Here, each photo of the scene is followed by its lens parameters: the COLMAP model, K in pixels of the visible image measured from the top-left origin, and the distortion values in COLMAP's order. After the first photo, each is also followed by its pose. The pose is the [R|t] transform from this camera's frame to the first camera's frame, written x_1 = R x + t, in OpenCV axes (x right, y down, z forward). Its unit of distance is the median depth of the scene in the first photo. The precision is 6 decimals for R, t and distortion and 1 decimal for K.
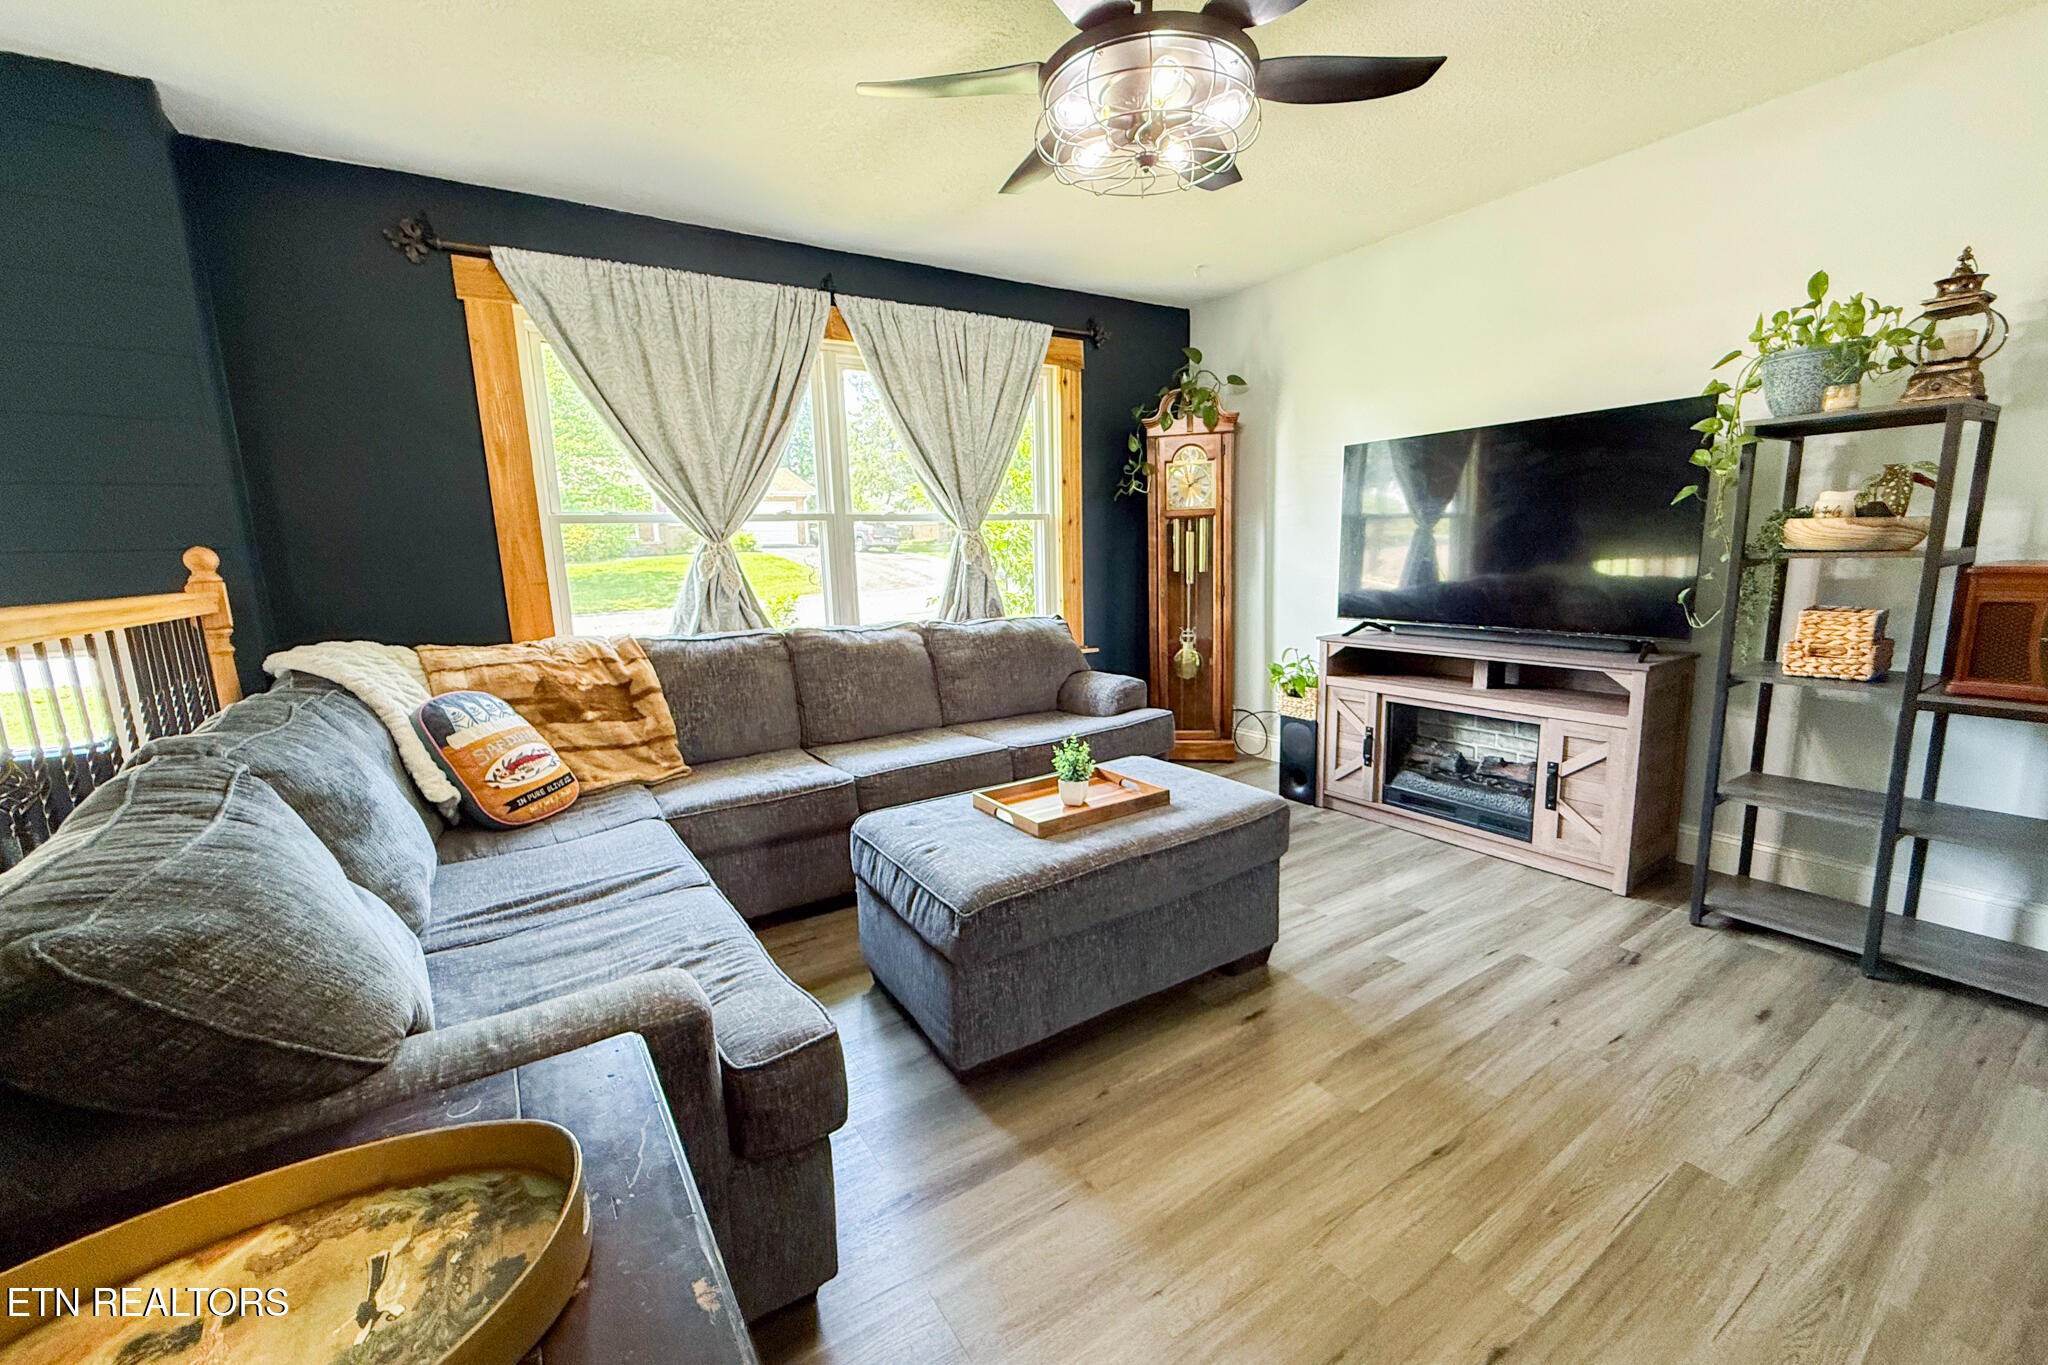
lens RADIAL K [[818.2, 0, 1024.0], [0, 818.2, 682.5], [0, 0, 1]] dist [0.001377, -0.000034]
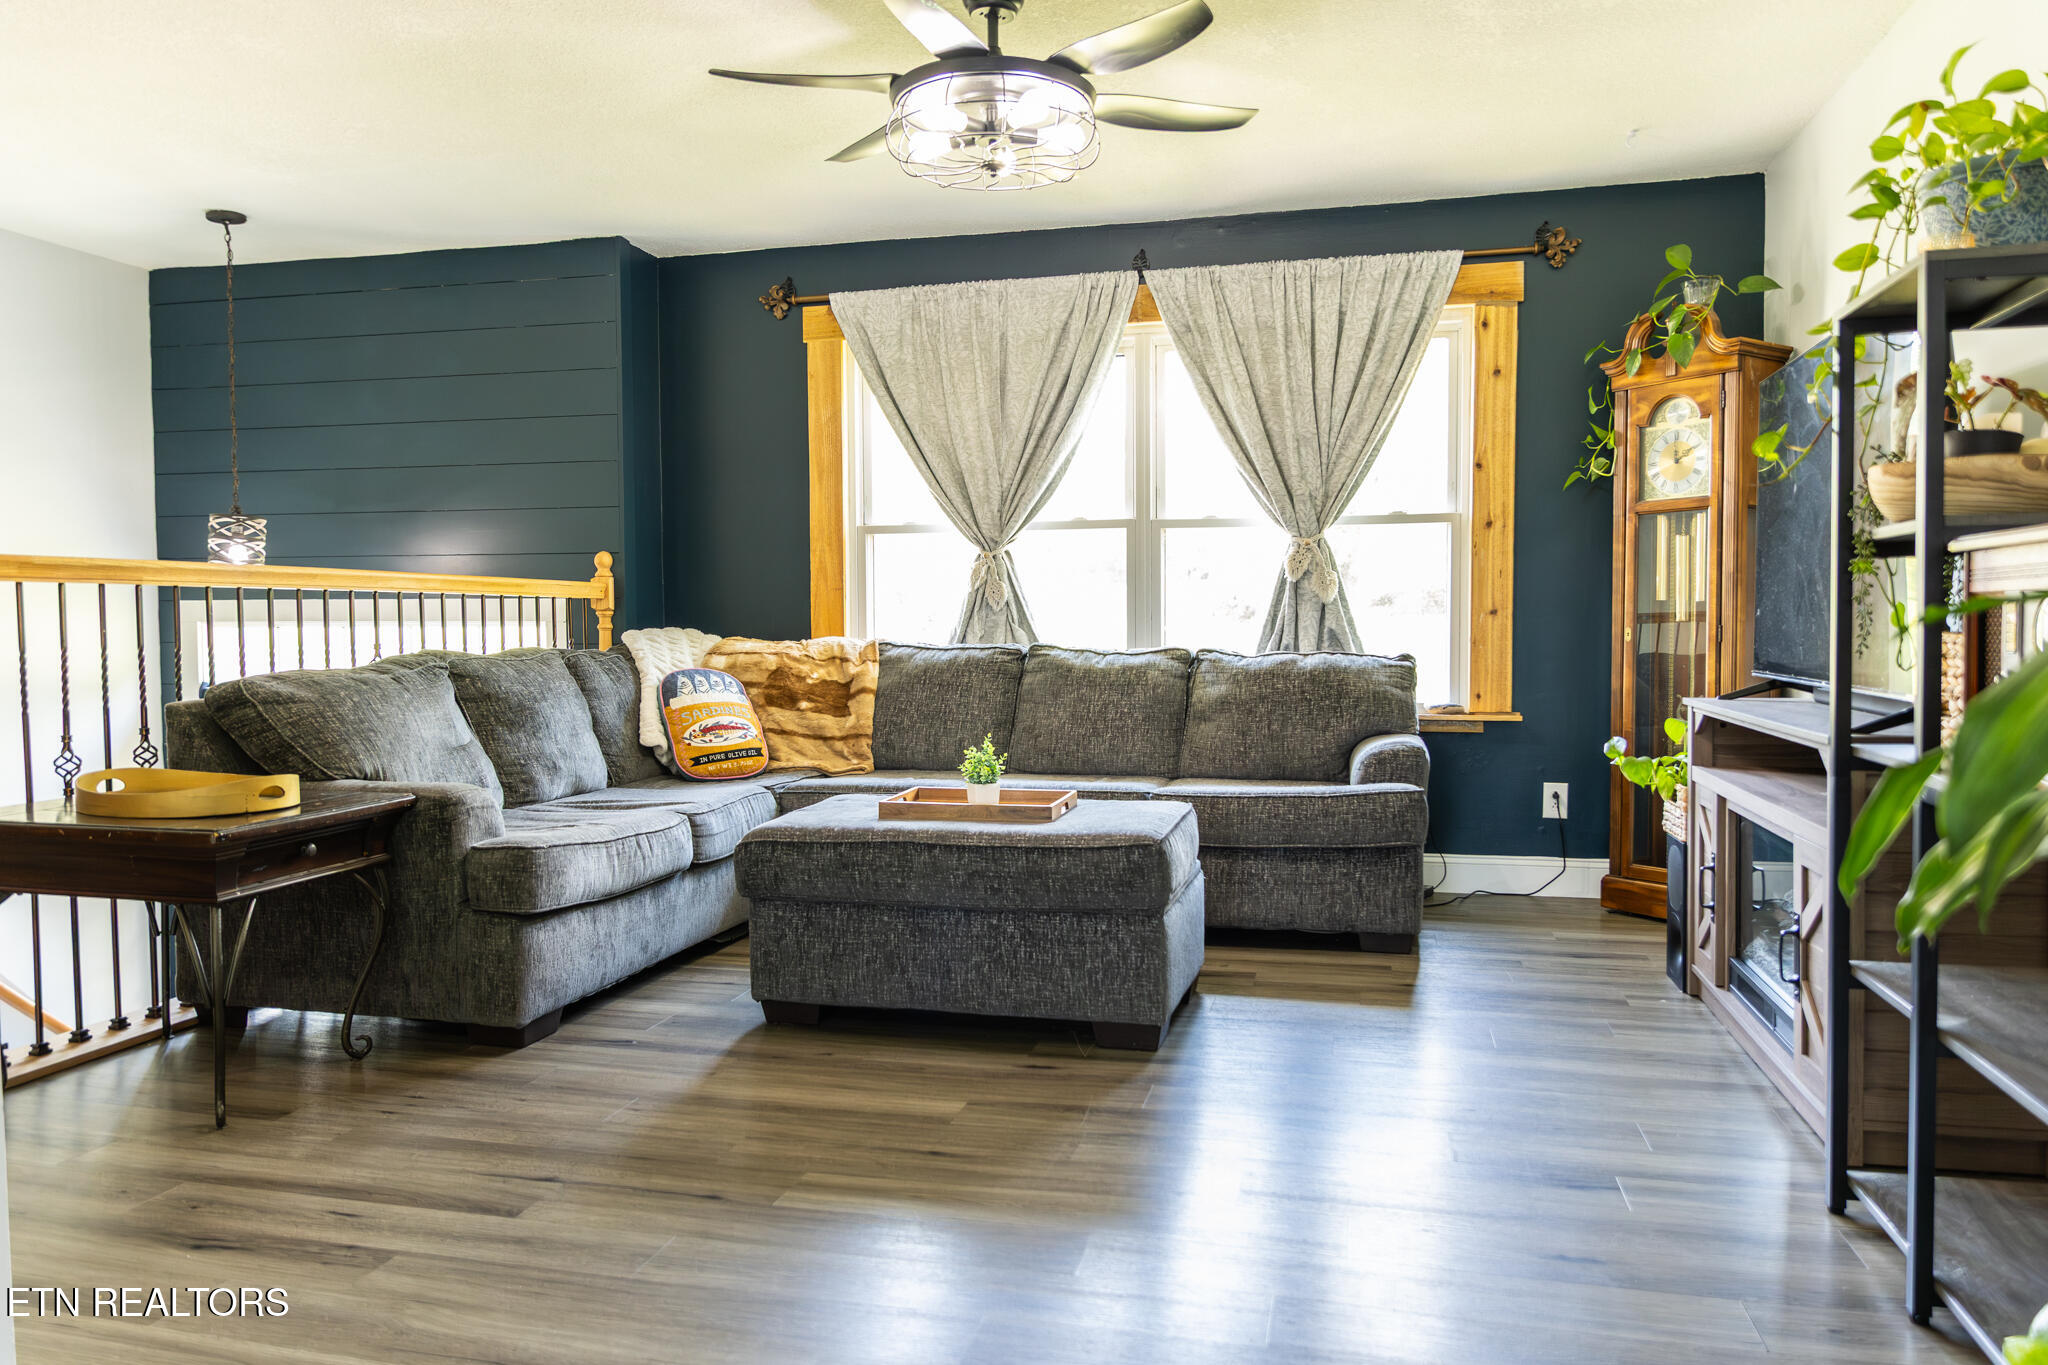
lens RADIAL K [[1399.1, 0, 1036.9], [0, 1399.1, 661.7], [0, 0, 1]] dist [-0.002127, -0.002965]
pose [[0.688107, 0.046242, -0.724134, 0.853921], [-0.132790, 0.989139, -0.063018, 0.049545], [0.713355, 0.139521, 0.686774, -0.049364]]
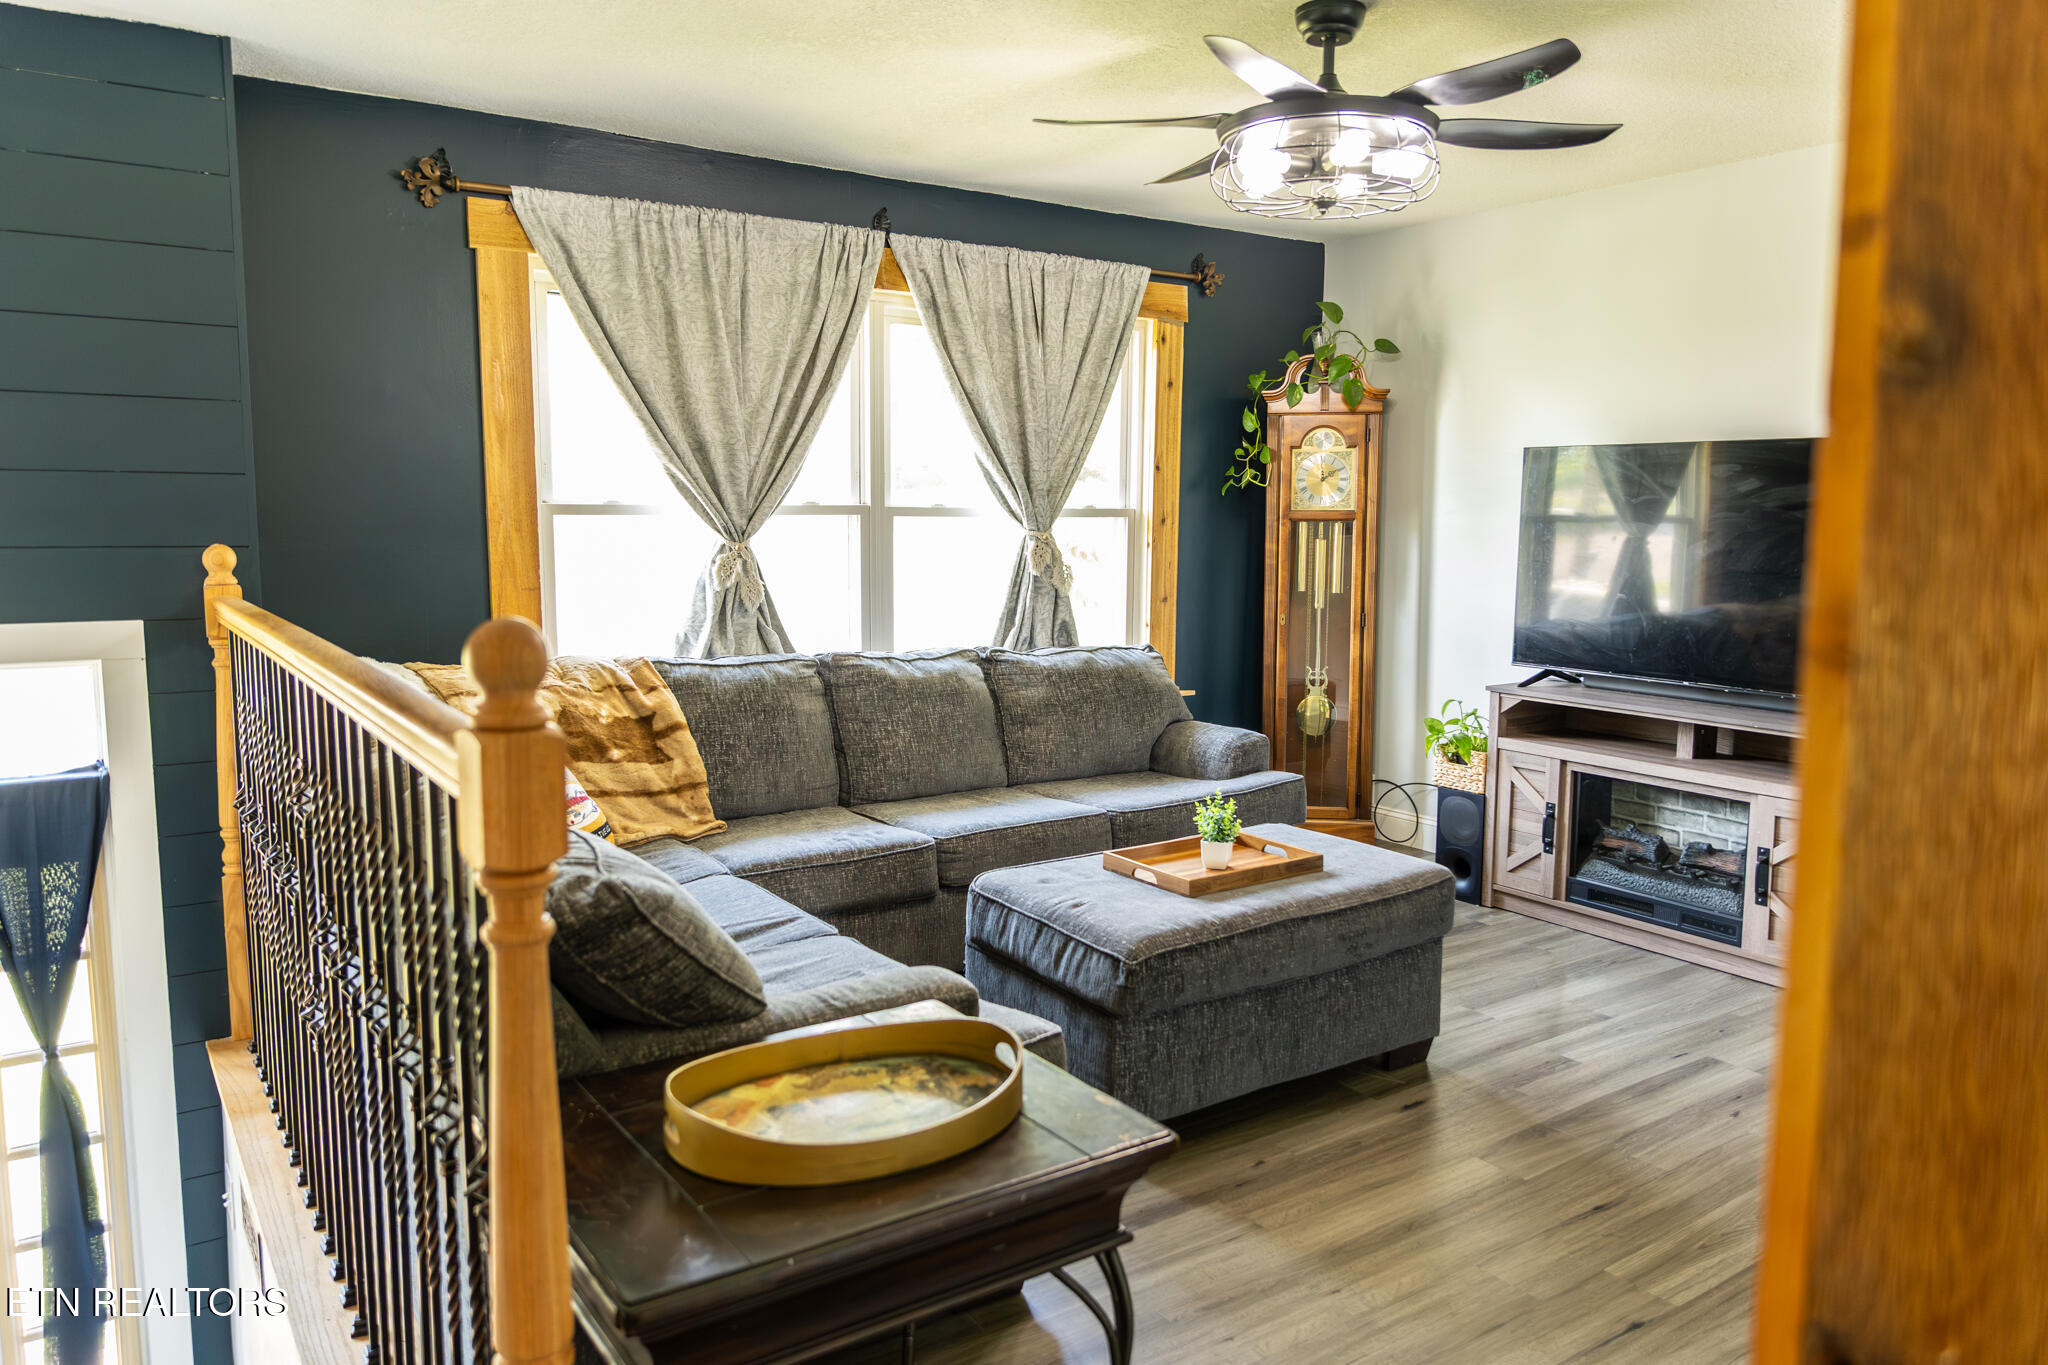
lens RADIAL K [[1399.1, 0, 1036.9], [0, 1399.1, 661.7], [0, 0, 1]] dist [-0.002127, -0.002965]
pose [[0.998854, 0.033860, 0.033834, -0.131259], [-0.031921, 0.997904, -0.056286, 0.010908], [-0.035669, 0.055141, 0.997841, -0.358333]]
